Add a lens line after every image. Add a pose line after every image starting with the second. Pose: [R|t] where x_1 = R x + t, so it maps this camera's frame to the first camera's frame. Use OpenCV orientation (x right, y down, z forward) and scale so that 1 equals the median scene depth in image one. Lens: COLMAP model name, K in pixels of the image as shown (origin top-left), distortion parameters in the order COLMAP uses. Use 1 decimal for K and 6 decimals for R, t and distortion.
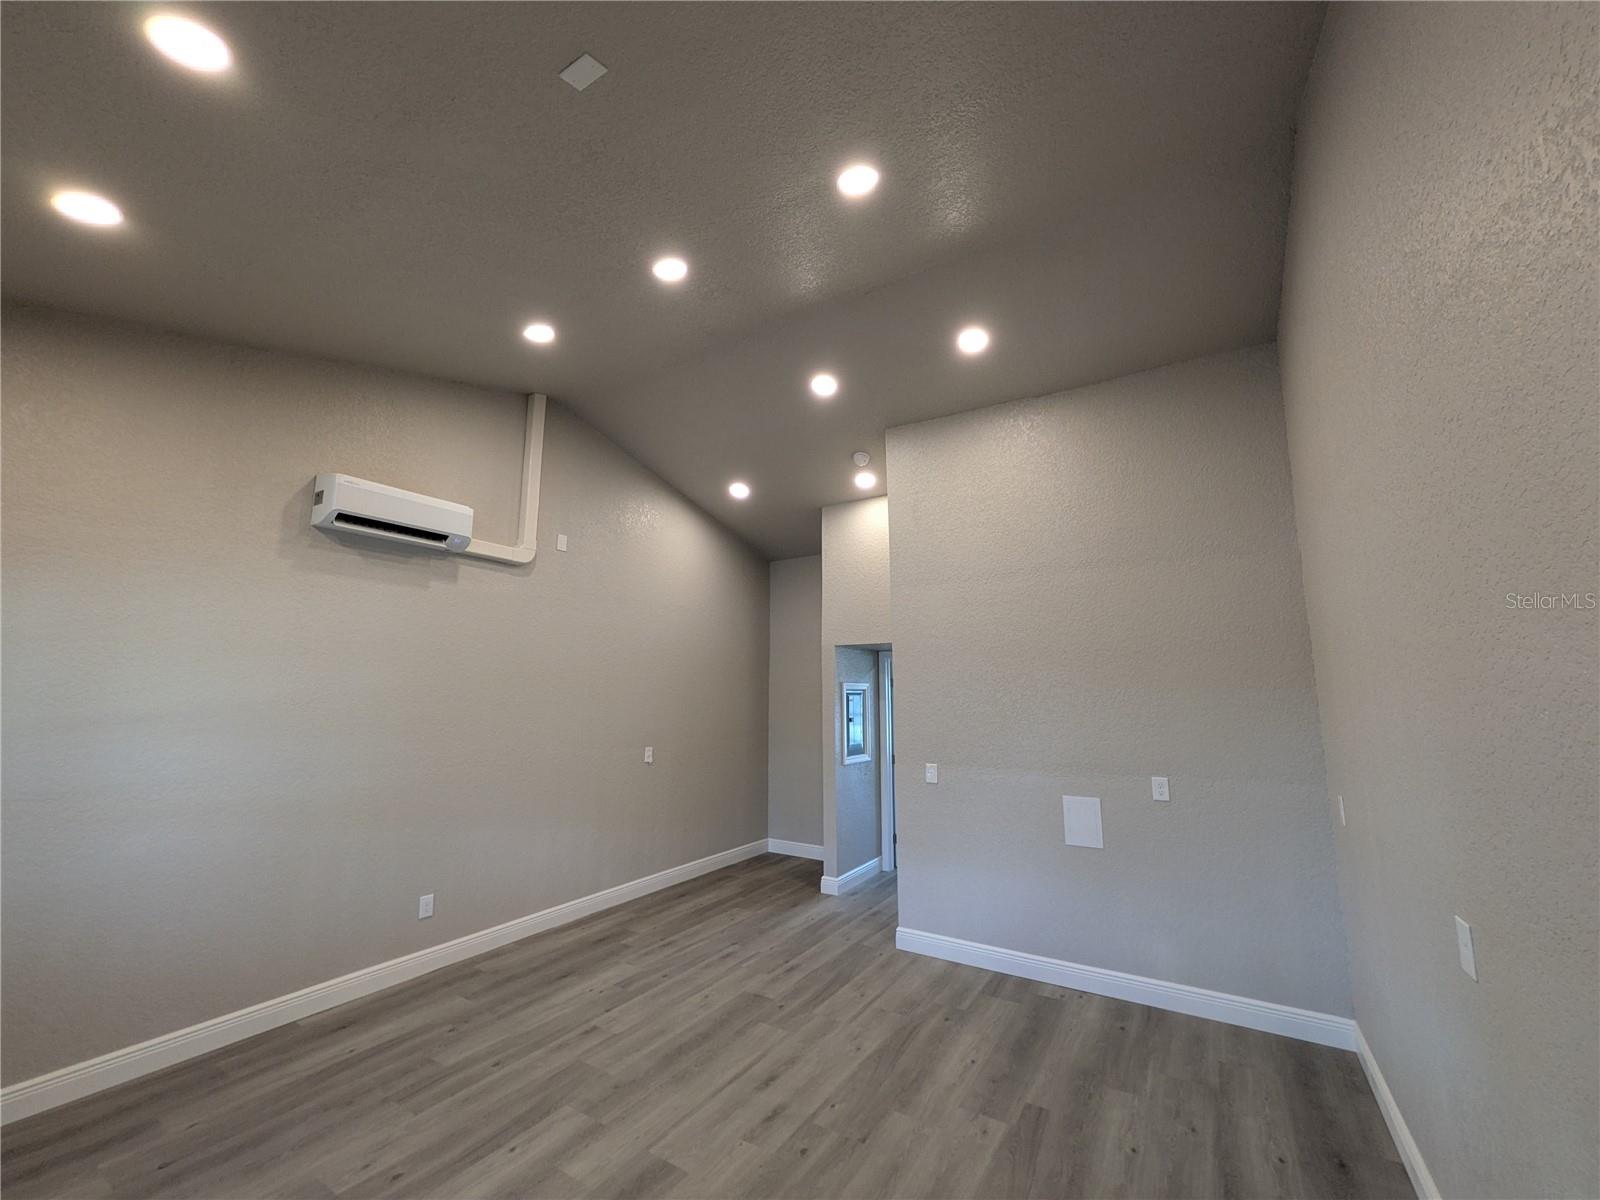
lens RADIAL K [[632.8, 0, 802.9], [0, 632.8, 598.2], [0, 0, 1]] dist [0.001446, -0.000306]
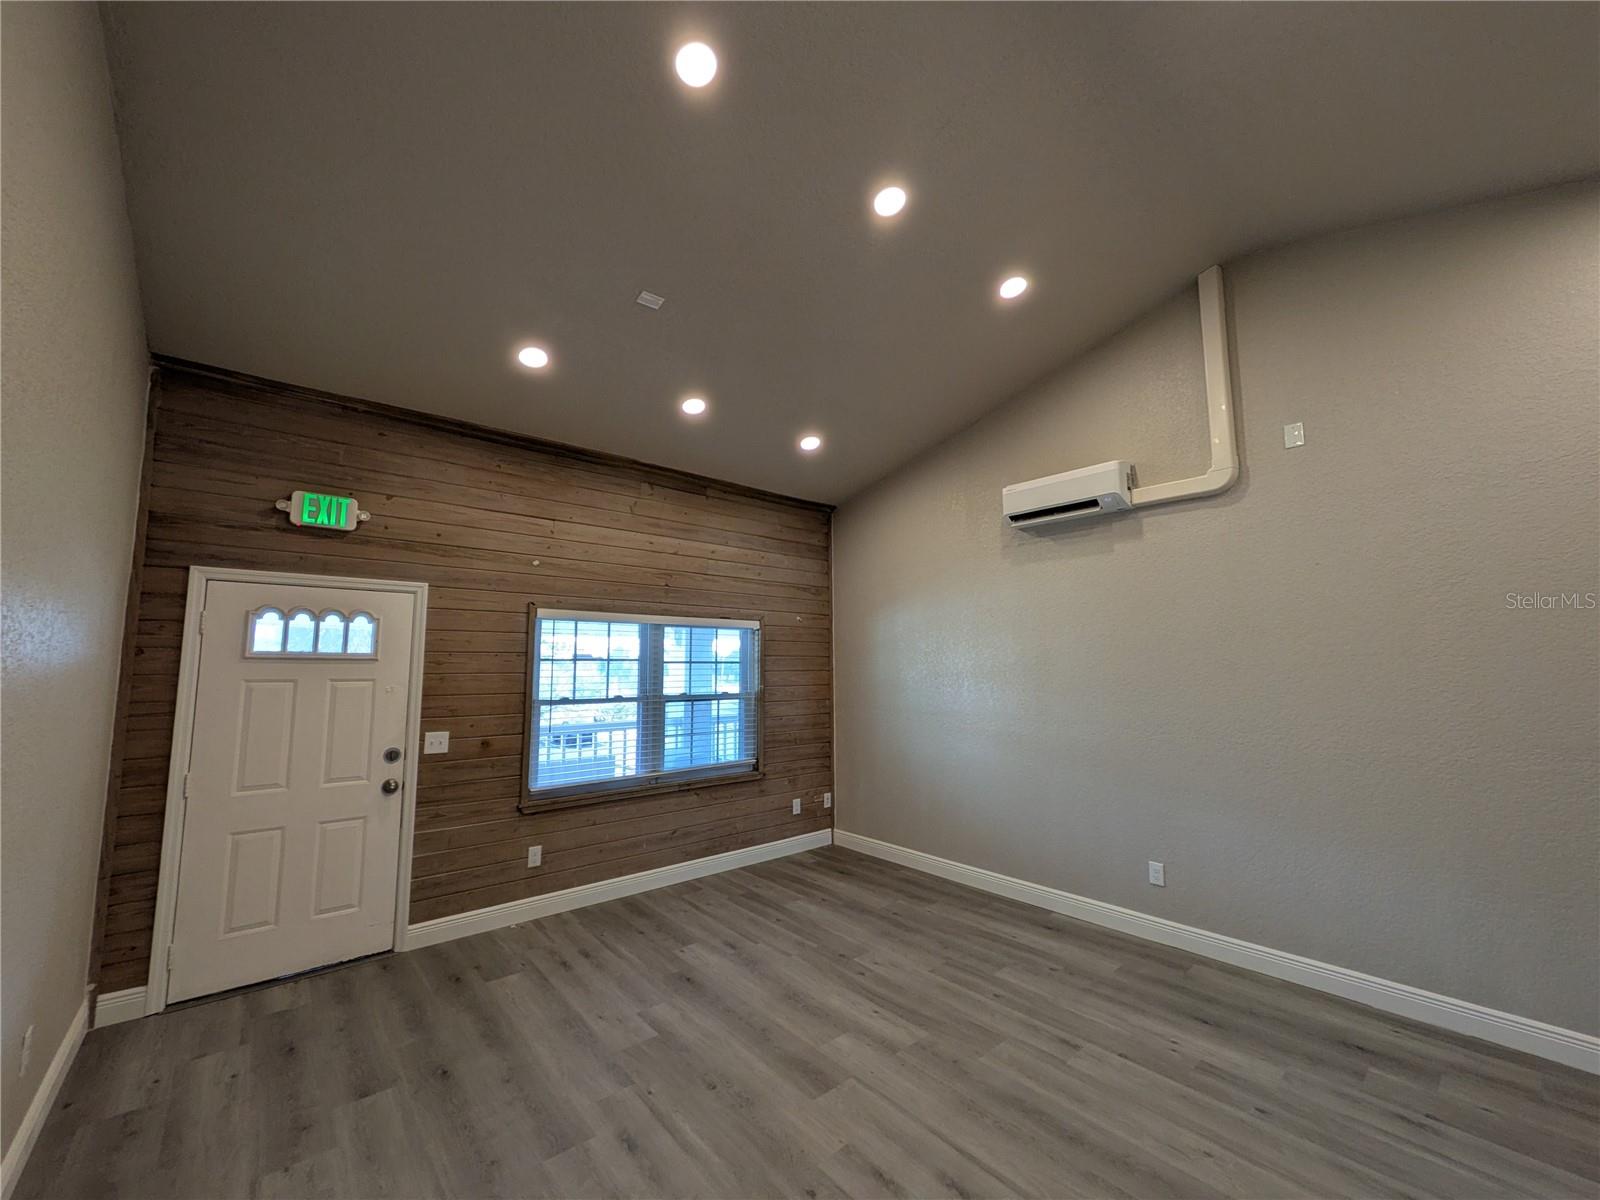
lens RADIAL K [[632.8, 0, 795.4], [0, 632.8, 601.9], [0, 0, 1]] dist [0.001446, -0.000306]
pose [[-0.297950, -0.098507, -0.949485, 0.573201], [0.145239, 0.978403, -0.147084, 0.153551], [0.943468, -0.181726, -0.277208, 0.888635]]
